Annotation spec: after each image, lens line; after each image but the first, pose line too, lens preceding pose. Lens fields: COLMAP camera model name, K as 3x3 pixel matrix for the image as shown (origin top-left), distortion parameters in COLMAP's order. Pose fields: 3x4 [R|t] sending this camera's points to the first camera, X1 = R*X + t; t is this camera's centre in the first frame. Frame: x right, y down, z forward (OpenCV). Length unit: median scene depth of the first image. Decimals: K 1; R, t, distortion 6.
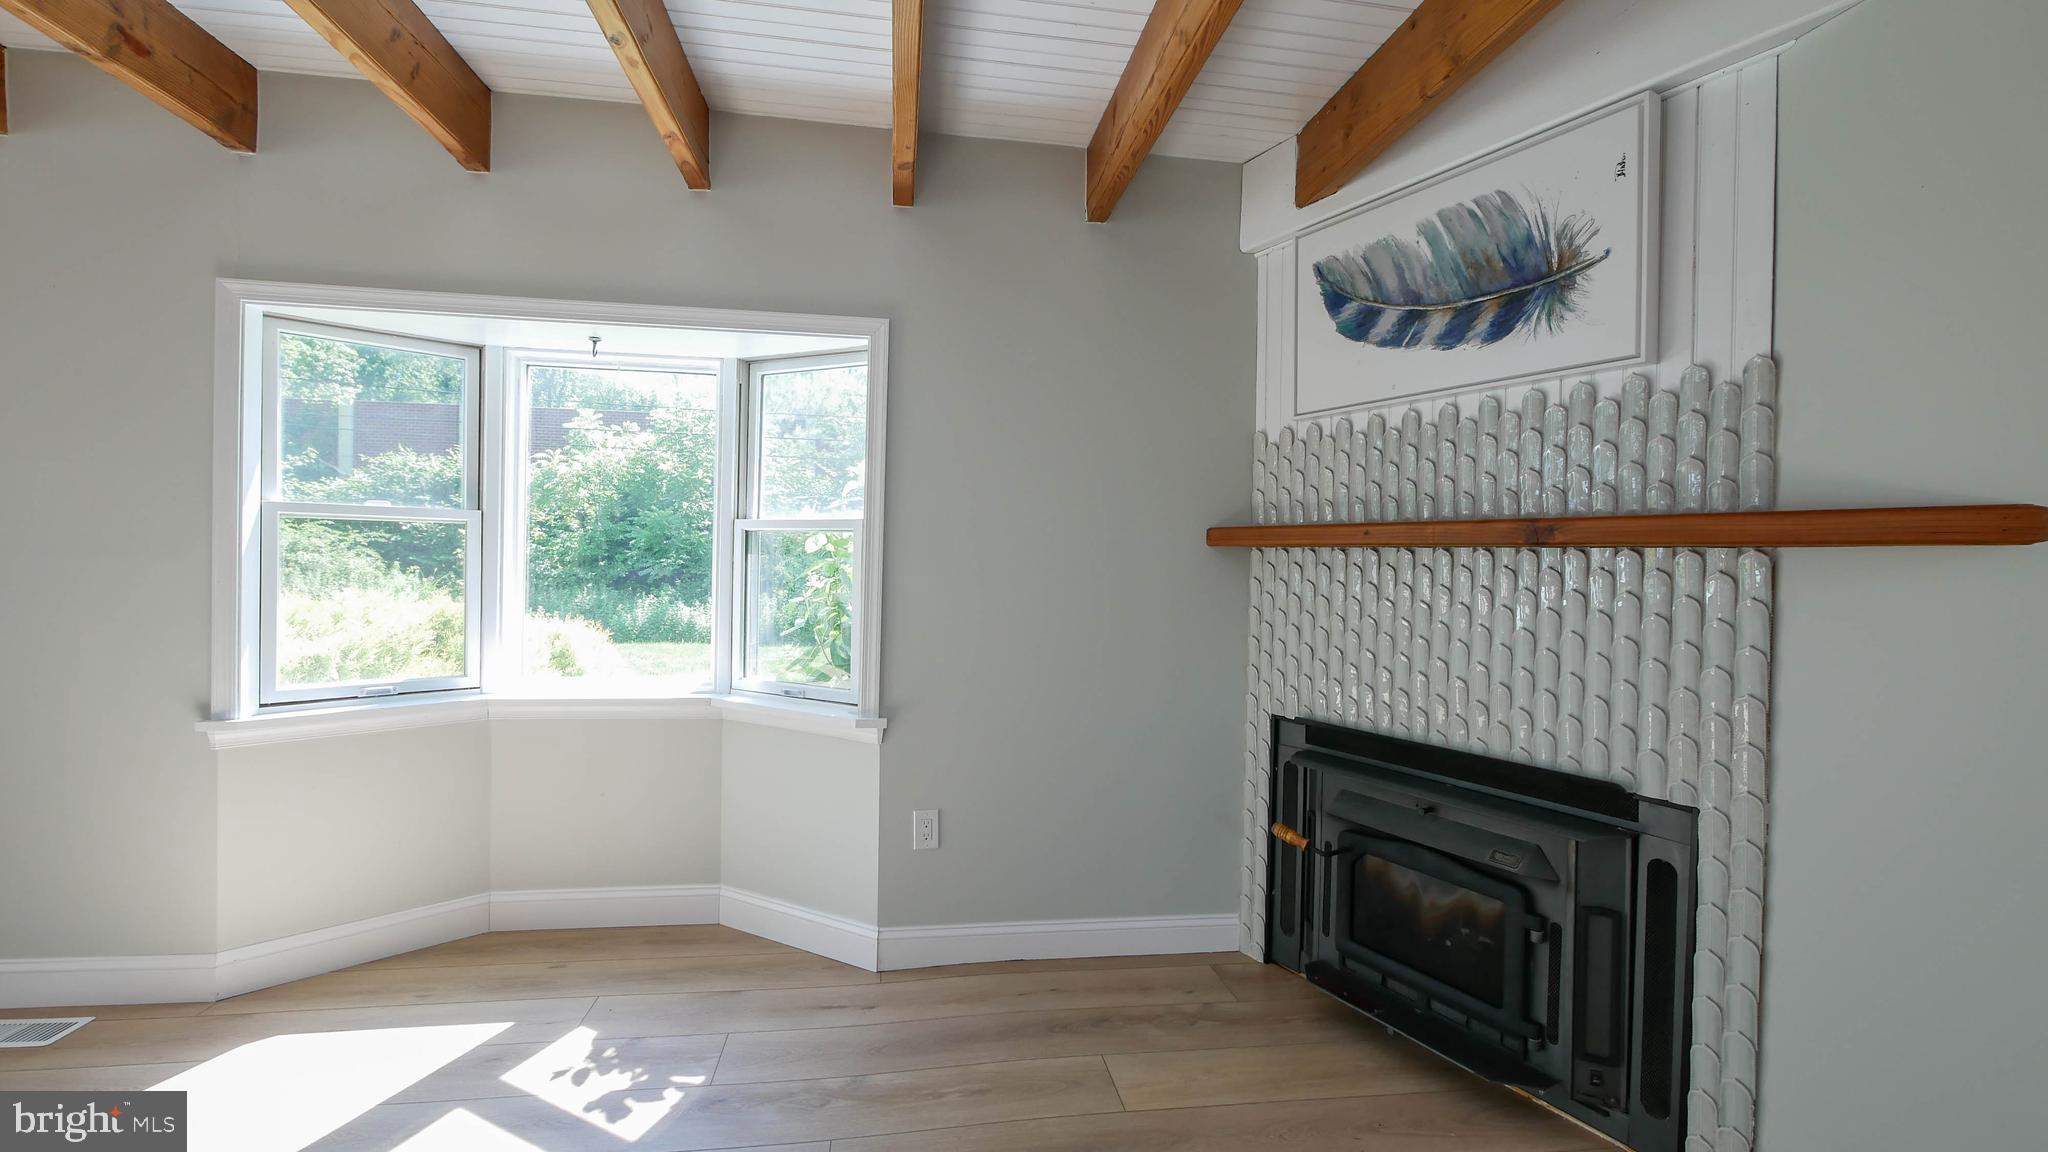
lens RADIAL K [[850.7, 0, 1028.3], [0, 850.7, 571.0], [0, 0, 1]] dist [-0.009267, 0.000957]
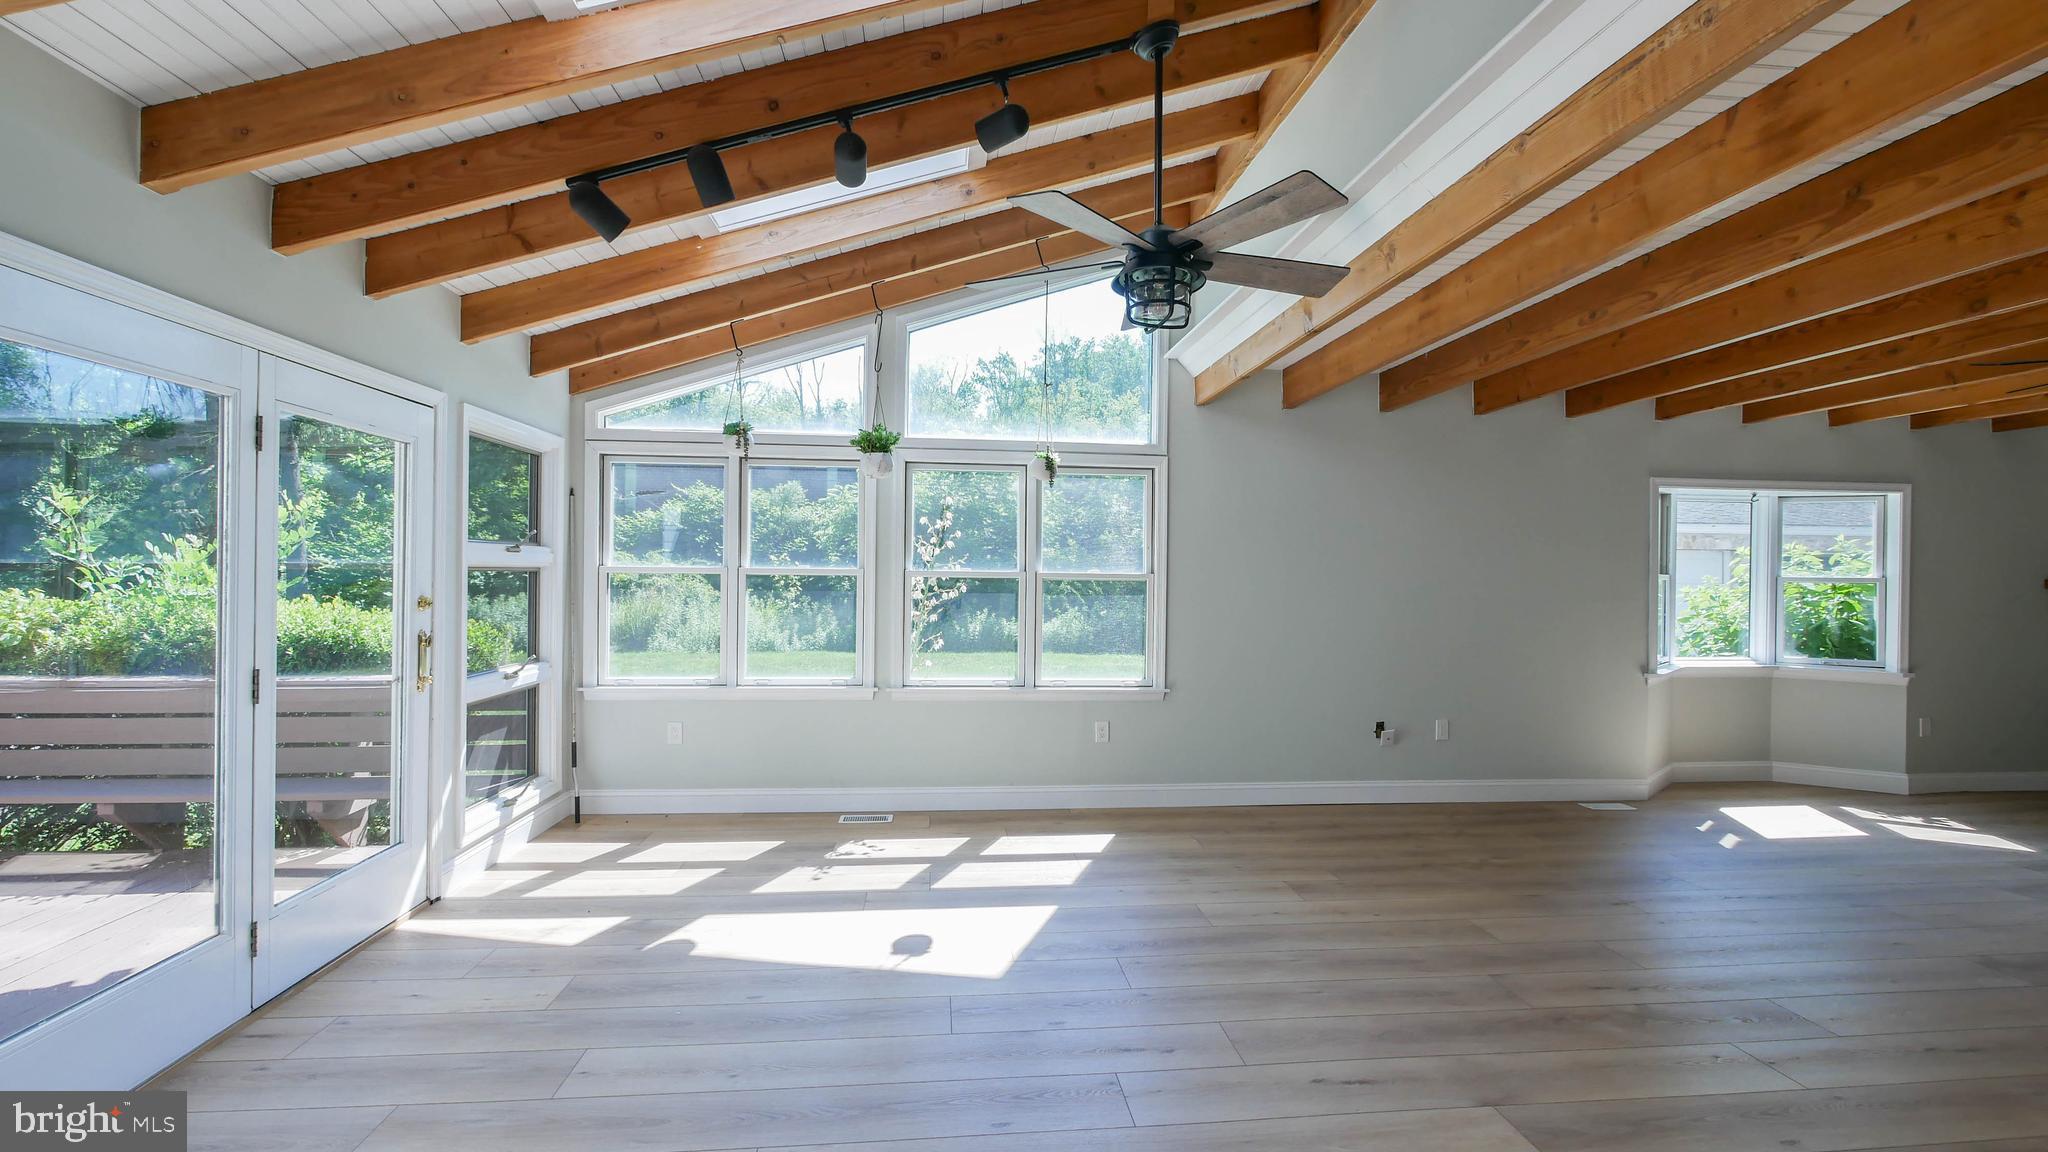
lens RADIAL K [[843.0, 0, 1017.5], [0, 843.0, 574.8], [0, 0, 1]] dist [-0.013296, 0.003787]
pose [[0.998837, -0.008925, -0.047379, -2.267193], [0.008411, 0.999904, -0.011037, -0.069350], [0.047473, 0.010626, 0.998816, -1.171394]]
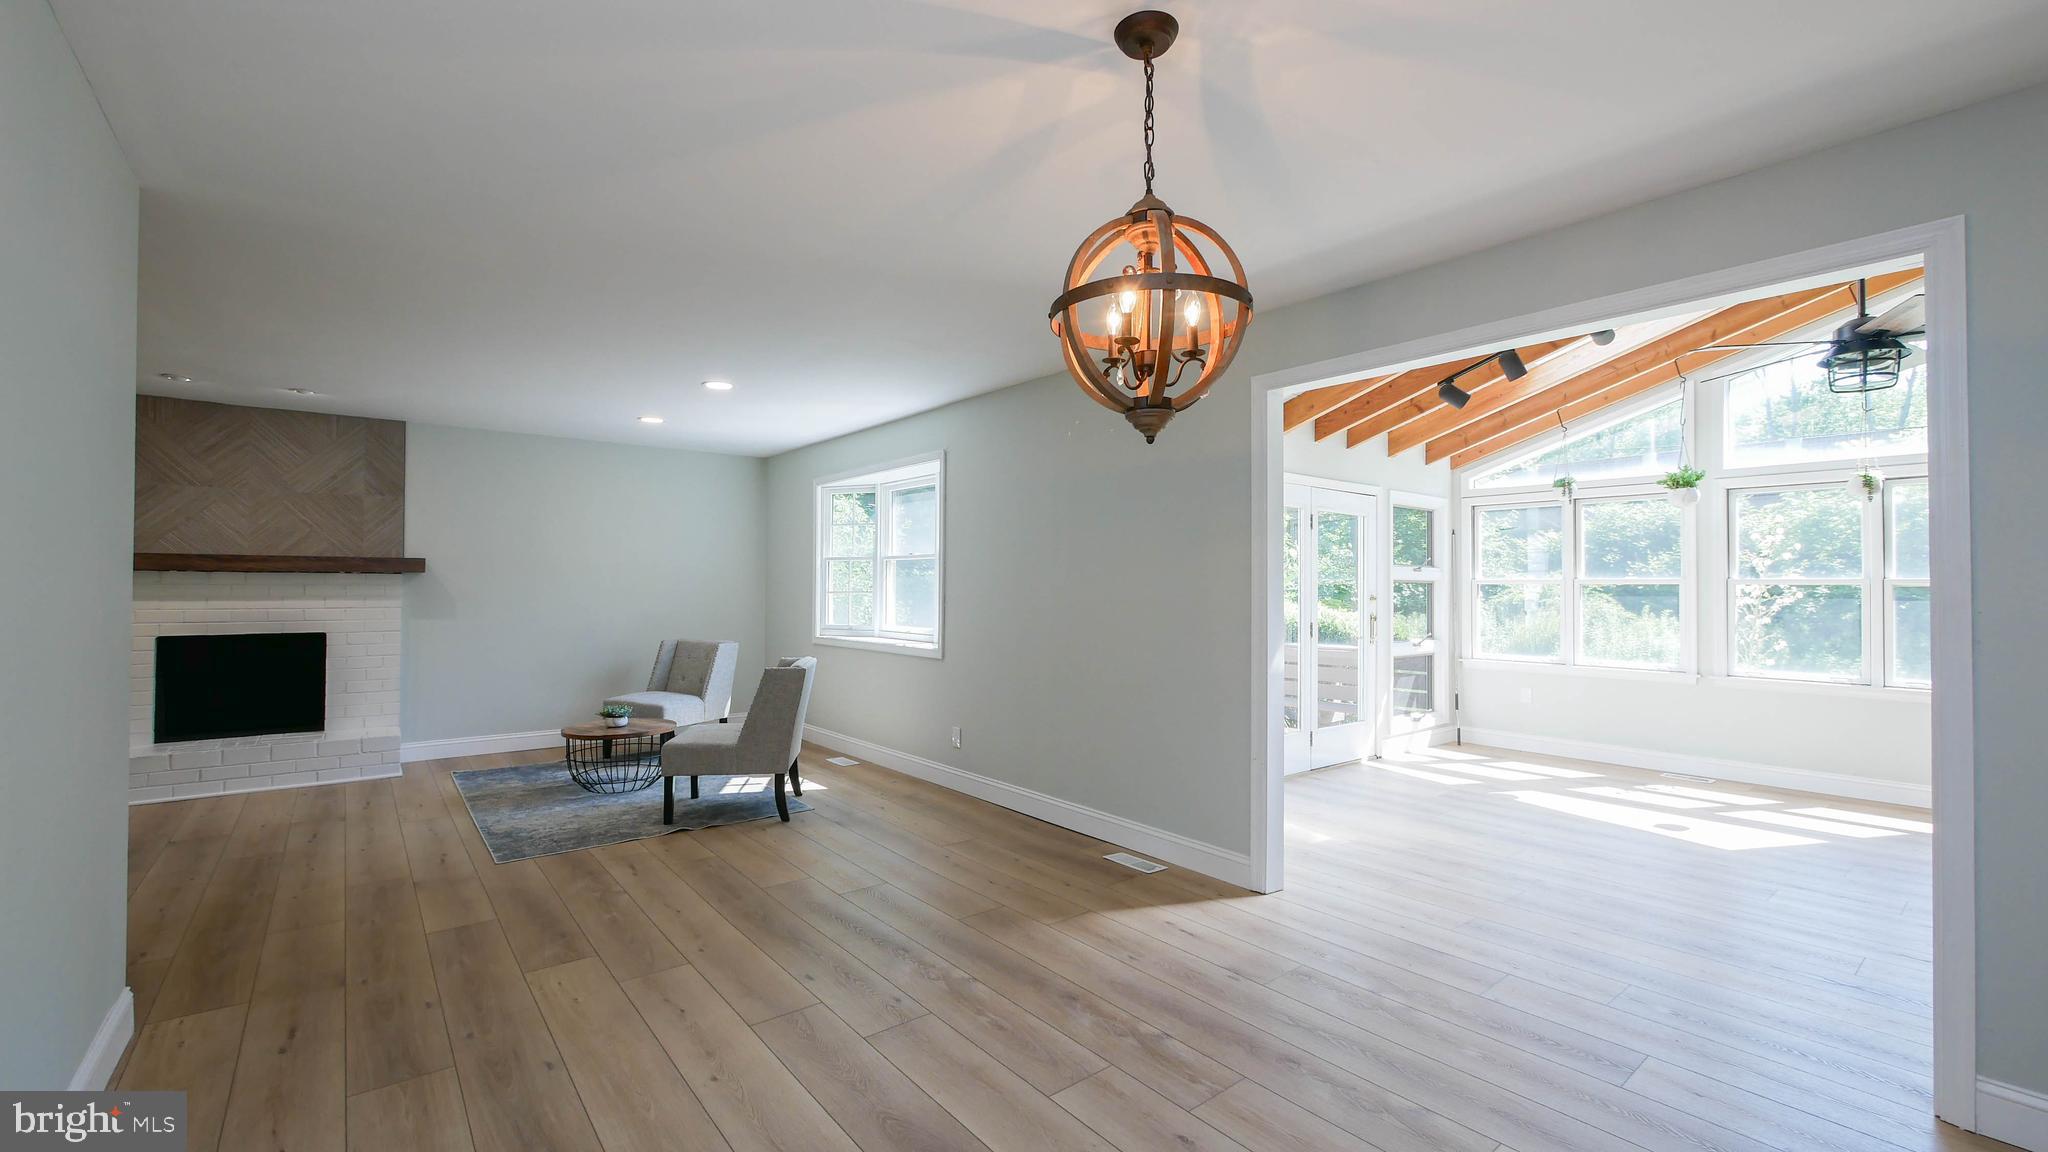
lens RADIAL K [[843.0, 0, 1017.5], [0, 843.0, 574.8], [0, 0, 1]] dist [-0.013296, 0.003787]
pose [[0.506472, -0.031435, -0.861683, -1.649933], [-0.006504, 0.999168, -0.040273, -0.012495], [0.862232, 0.026001, 0.505846, -2.060870]]
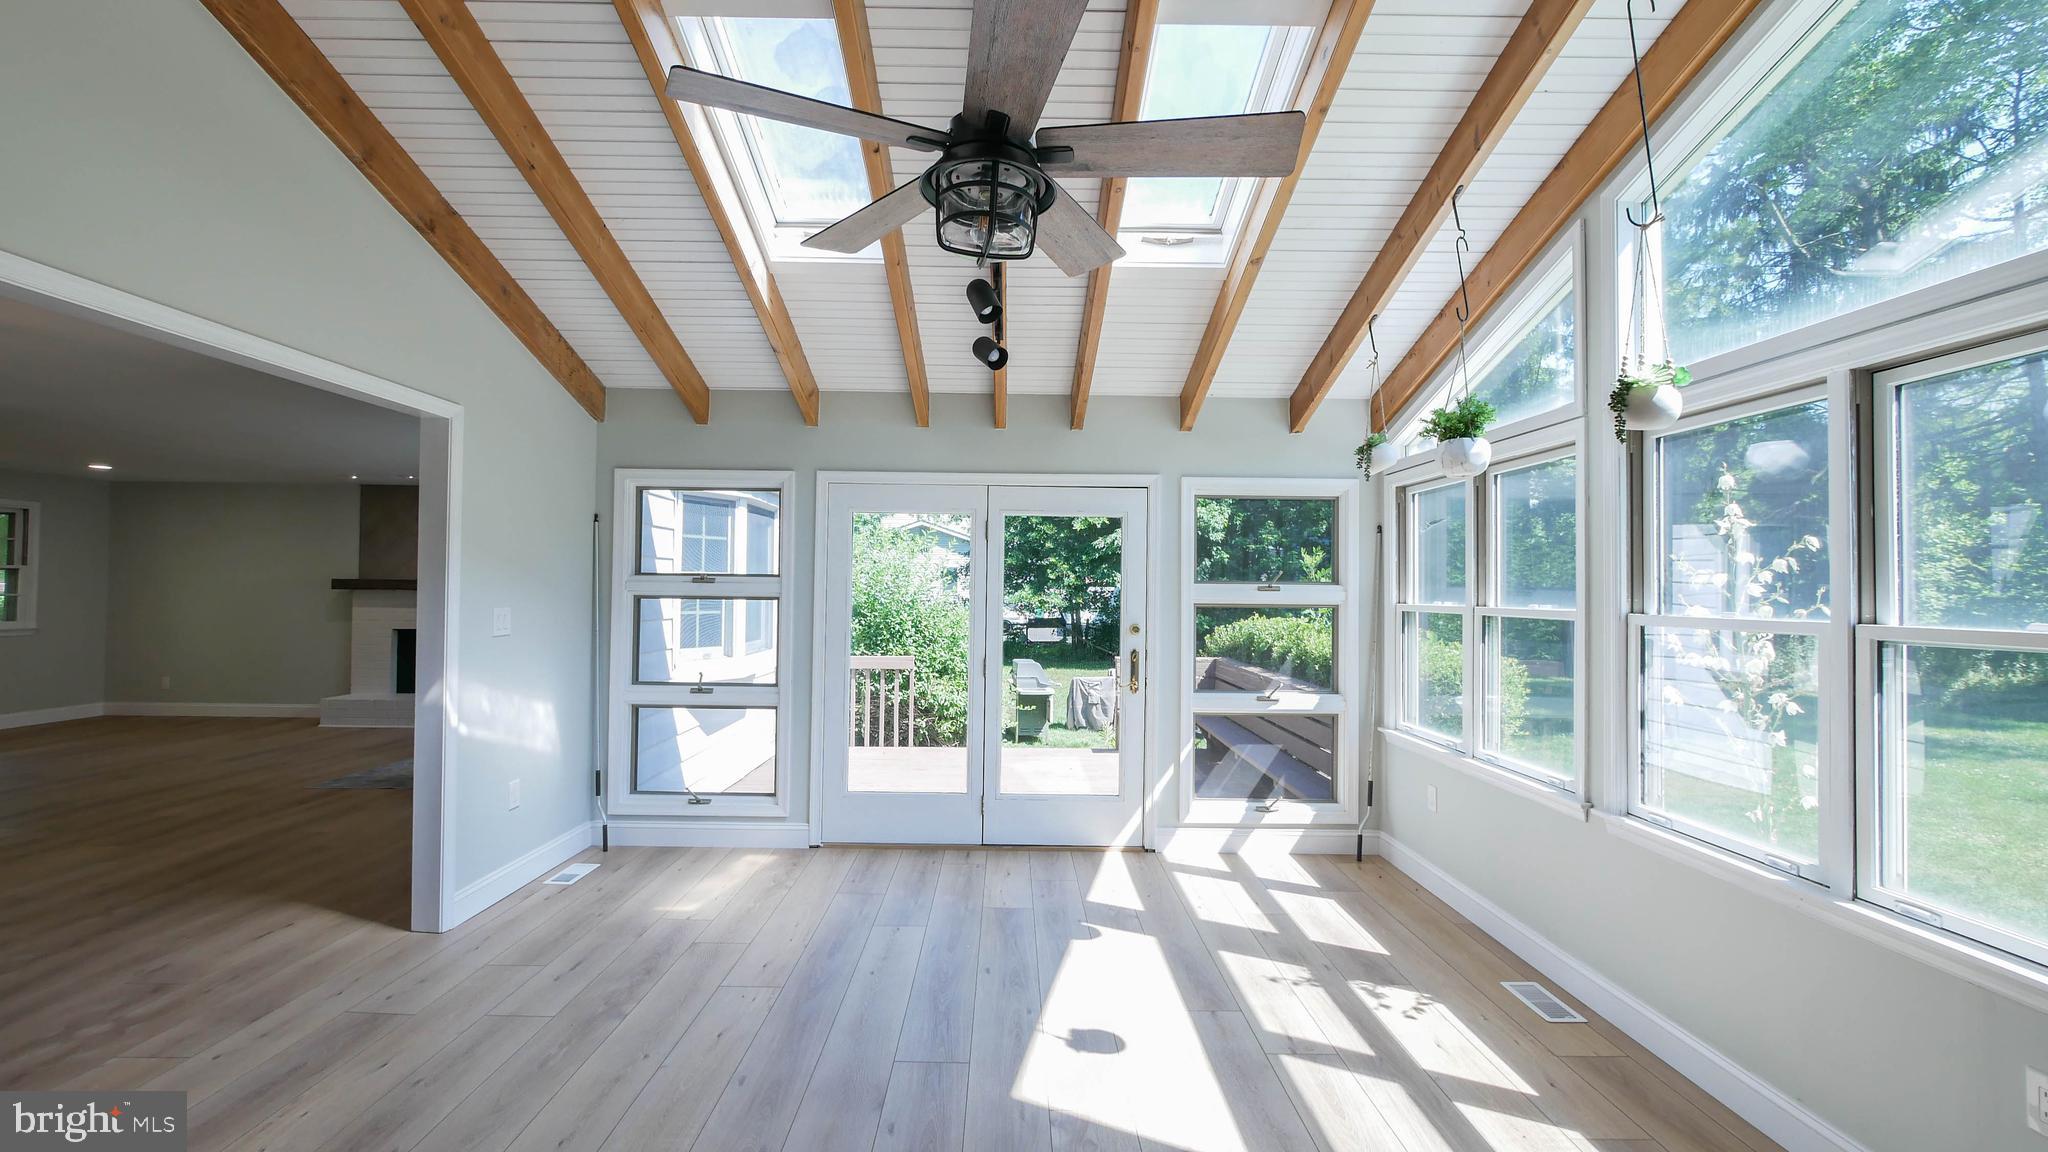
lens RADIAL K [[843.4, 0, 1020.0], [0, 843.4, 573.9], [0, 0, 1]] dist [-0.007157, 0.000268]
pose [[-0.133318, -0.040389, -0.990250, -1.433086], [-0.027169, 0.998943, -0.037086, -0.092871], [0.990701, 0.021960, -0.134274, 0.029093]]
